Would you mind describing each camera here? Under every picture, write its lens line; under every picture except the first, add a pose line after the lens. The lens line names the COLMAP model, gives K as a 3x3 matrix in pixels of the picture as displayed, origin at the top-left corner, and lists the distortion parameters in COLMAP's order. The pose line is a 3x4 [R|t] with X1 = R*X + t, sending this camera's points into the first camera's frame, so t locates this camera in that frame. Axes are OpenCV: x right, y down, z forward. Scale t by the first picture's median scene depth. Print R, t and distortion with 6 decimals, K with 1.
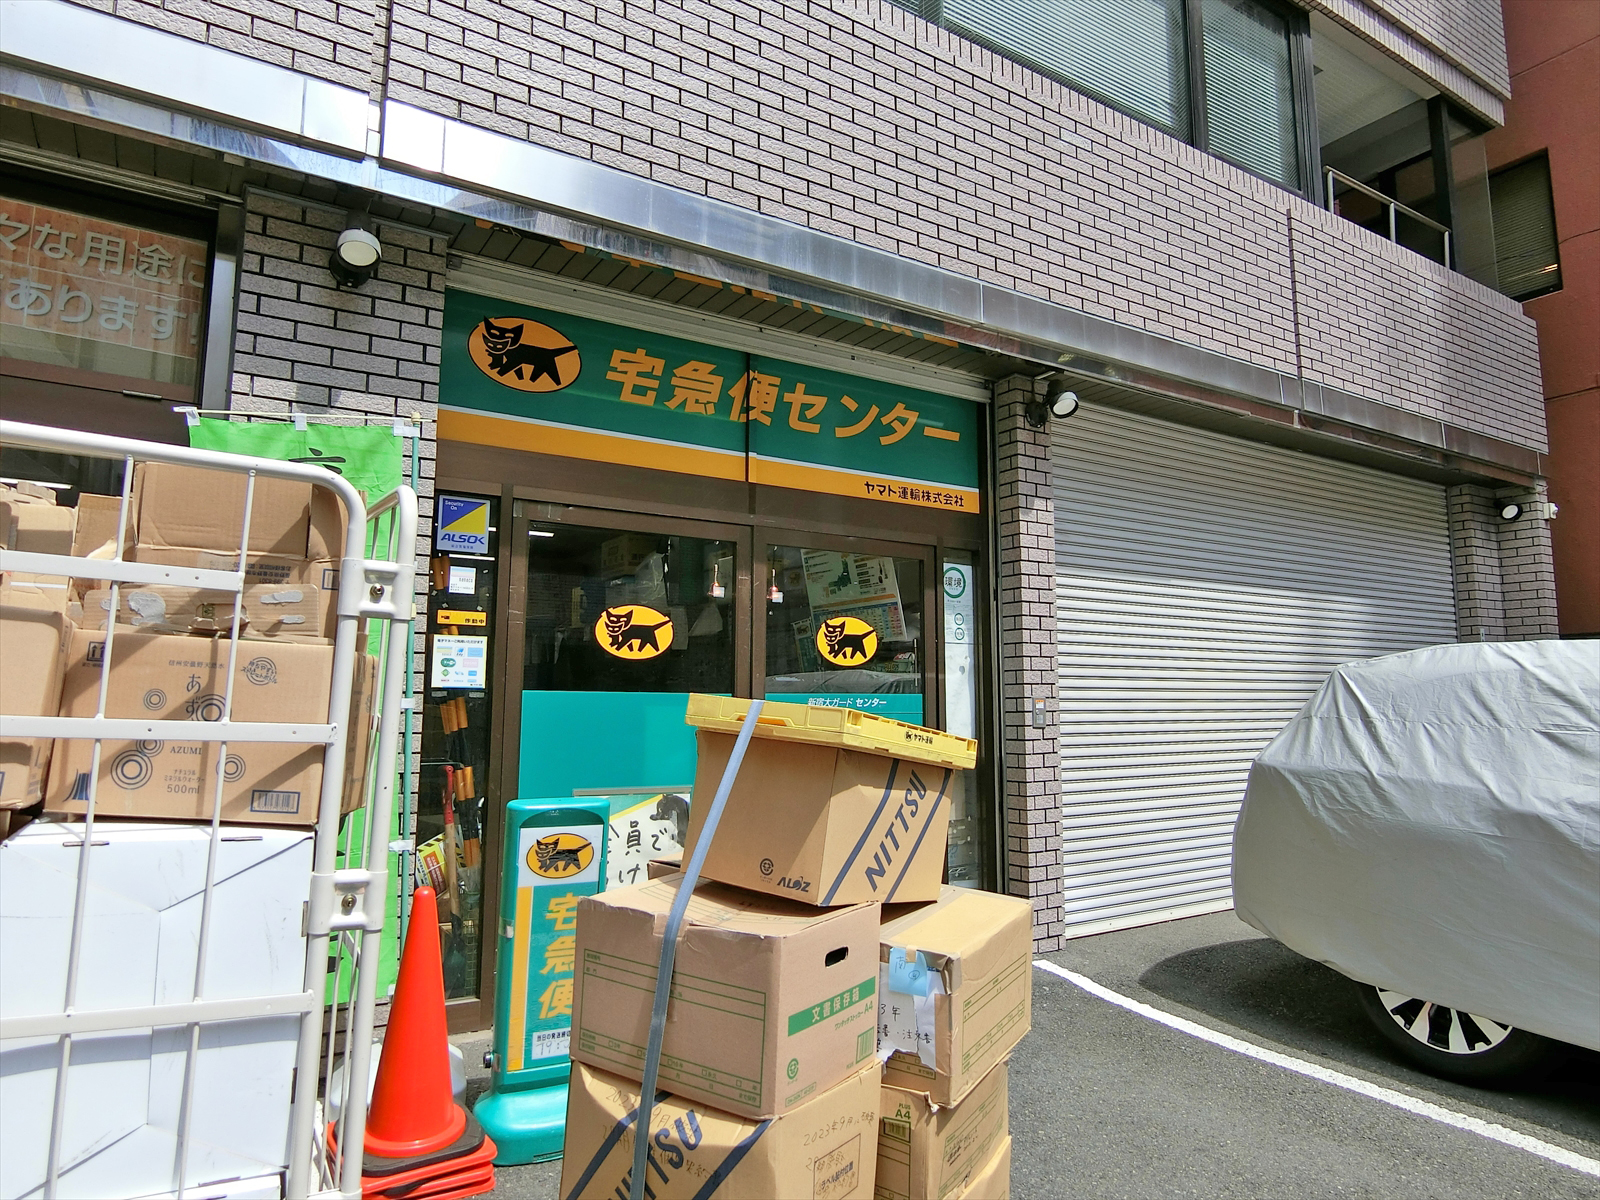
lens RADIAL K [[975.7, 0, 799.8], [0, 975.7, 599.8], [0, 0, 1]] dist [0.001135, 0.000093]
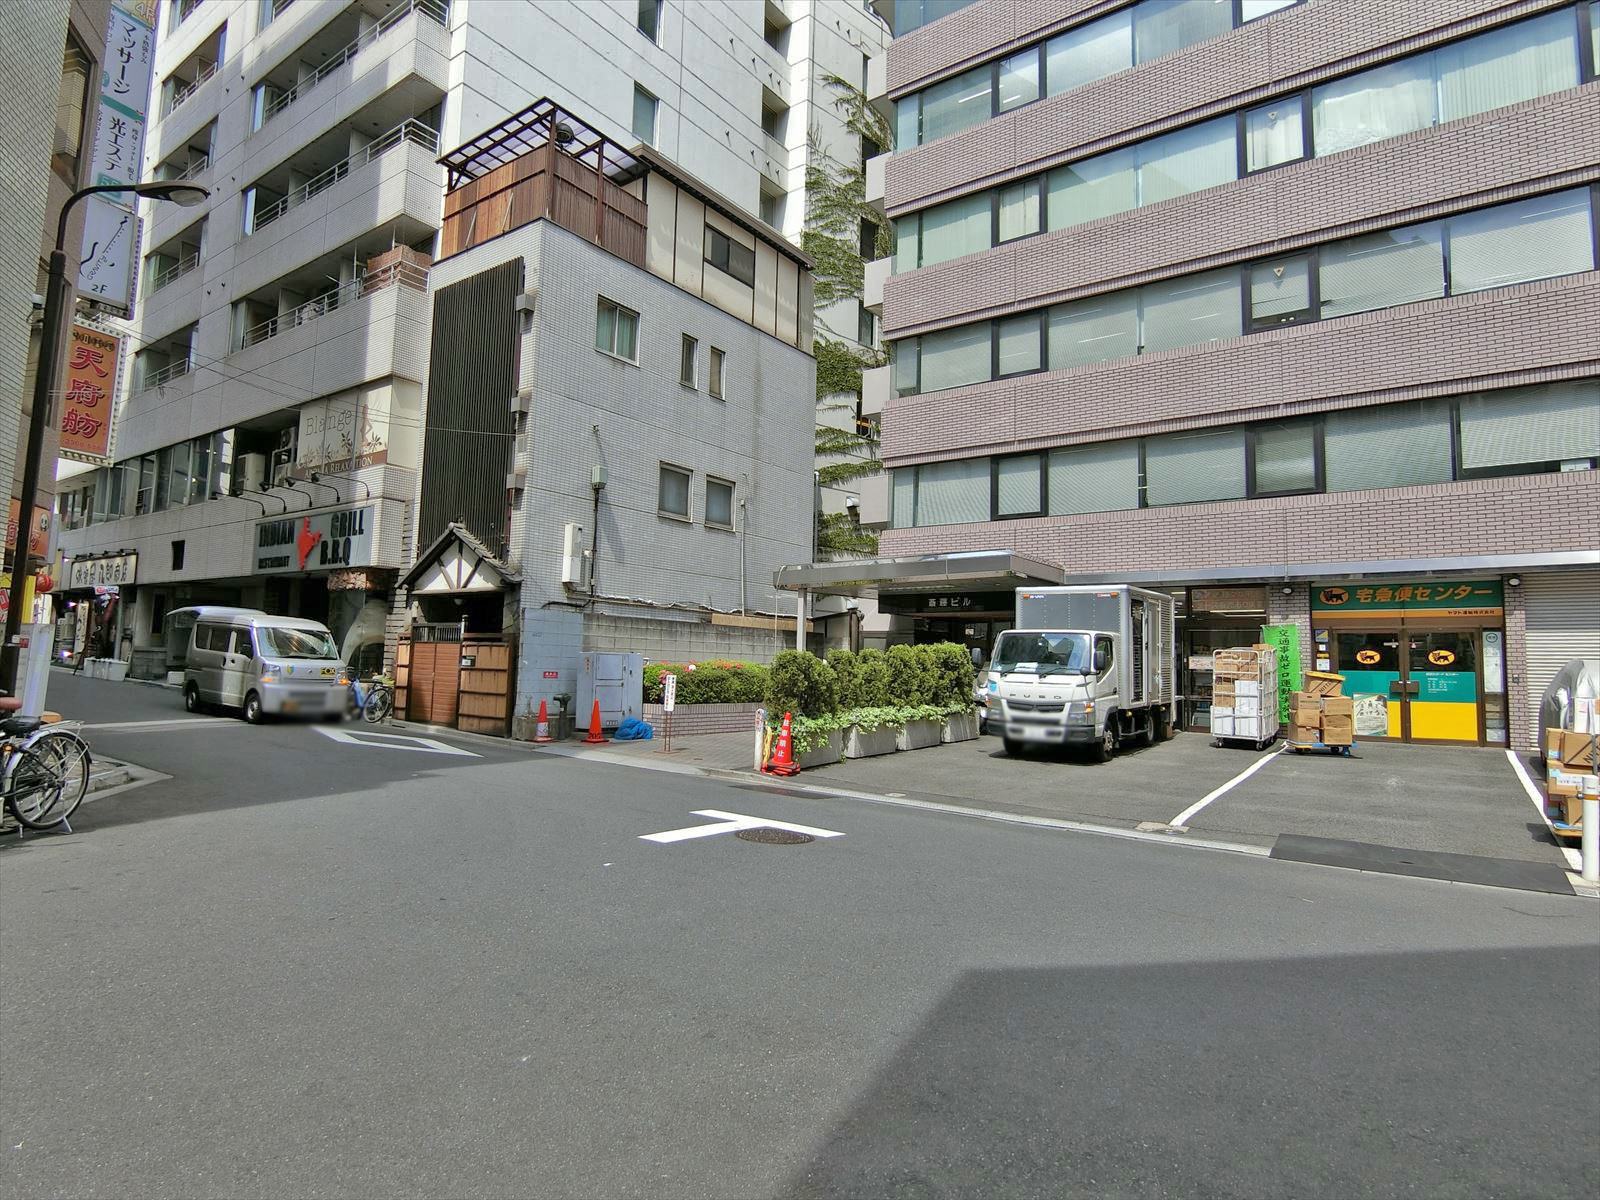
lens RADIAL K [[885.0, 0, 801.5], [0, 885.0, 594.1], [0, 0, 1]] dist [-0.000136, -0.000264]
pose [[0.366266, -0.078092, -0.927228, 2.518220], [0.077523, 0.995569, -0.053225, -0.225275], [0.927275, -0.052387, 0.370697, -2.699319]]
